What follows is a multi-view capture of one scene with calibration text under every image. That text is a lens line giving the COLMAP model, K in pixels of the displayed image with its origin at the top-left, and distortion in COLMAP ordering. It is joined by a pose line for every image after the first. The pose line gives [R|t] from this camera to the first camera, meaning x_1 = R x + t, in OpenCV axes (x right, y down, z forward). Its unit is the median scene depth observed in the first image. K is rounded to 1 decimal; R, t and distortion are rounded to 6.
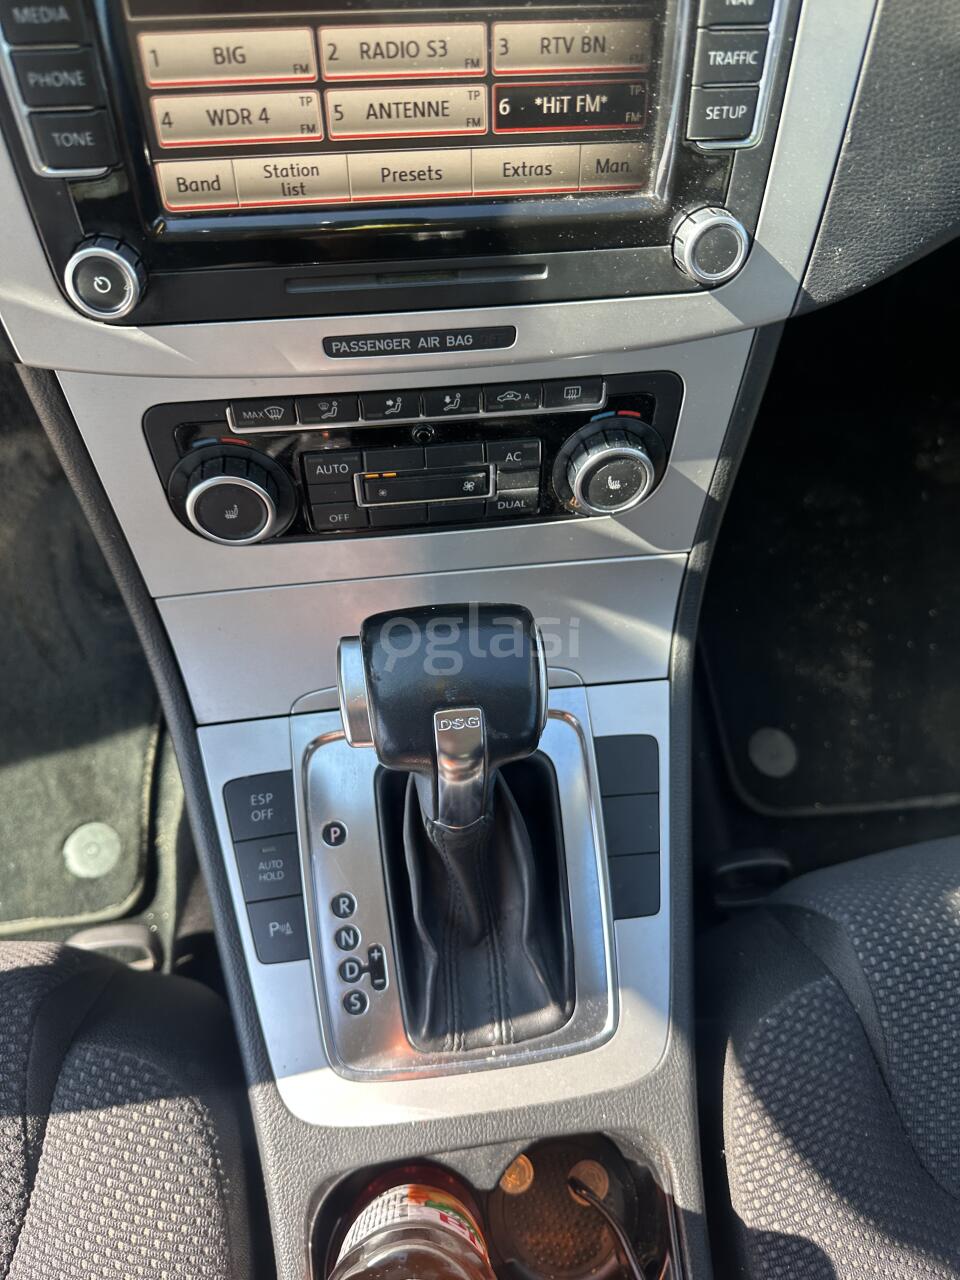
lens RADIAL K [[922.2, 0, 489.5], [0, 922.2, 657.0], [0, 0, 1]] dist [-0.006918, -0.010640]
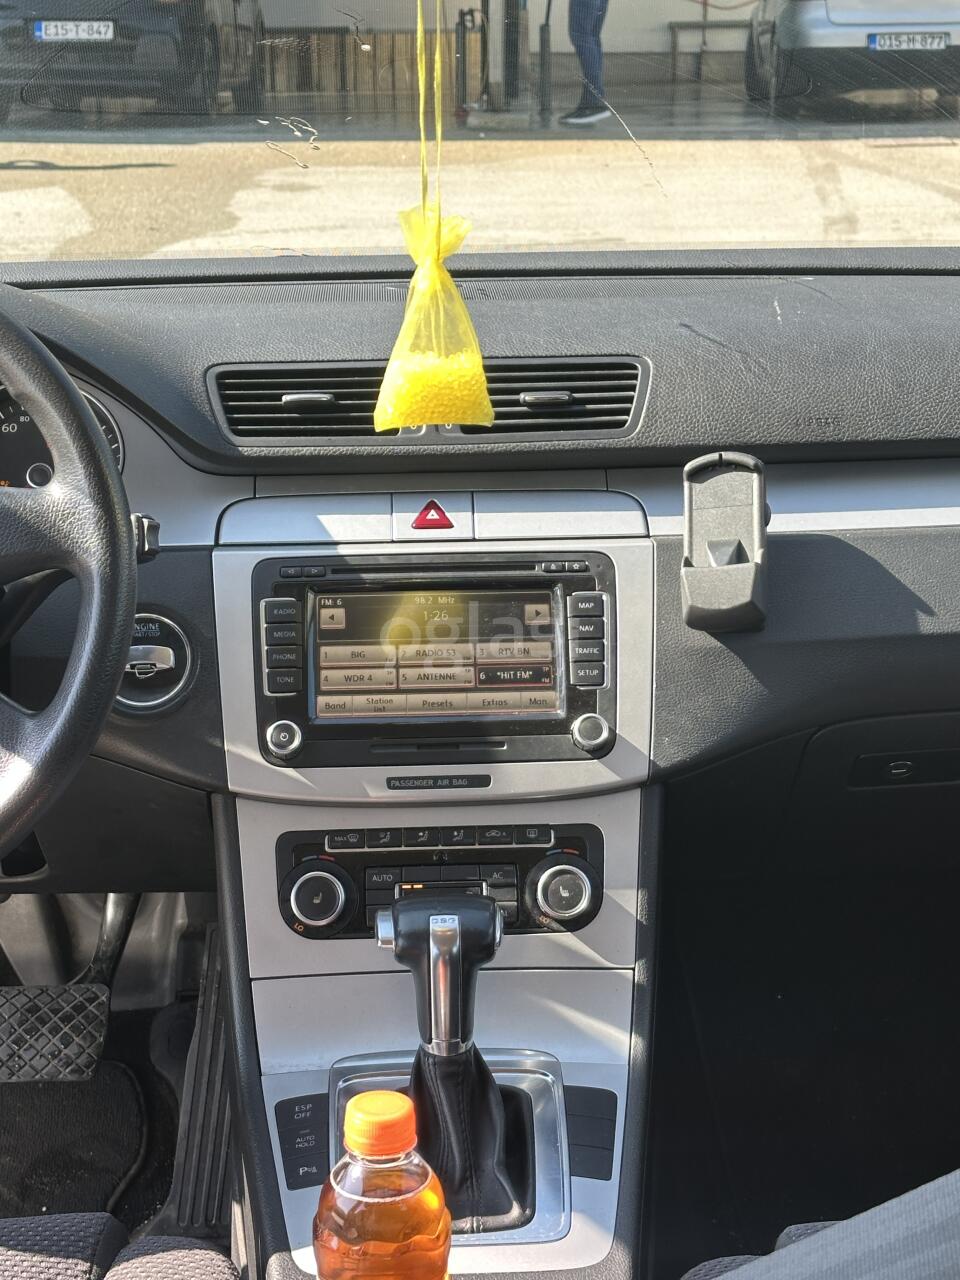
lens RADIAL K [[2325.8, 0, 480.0], [0, 2325.8, 640.0], [0, 0, 1]] dist [0.024381, 0.176291]
pose [[0.993011, -0.049511, -0.107135, 0.516037], [-0.058549, 0.581526, -0.811418, 3.242078], [0.102476, 0.812020, 0.574563, -1.877720]]
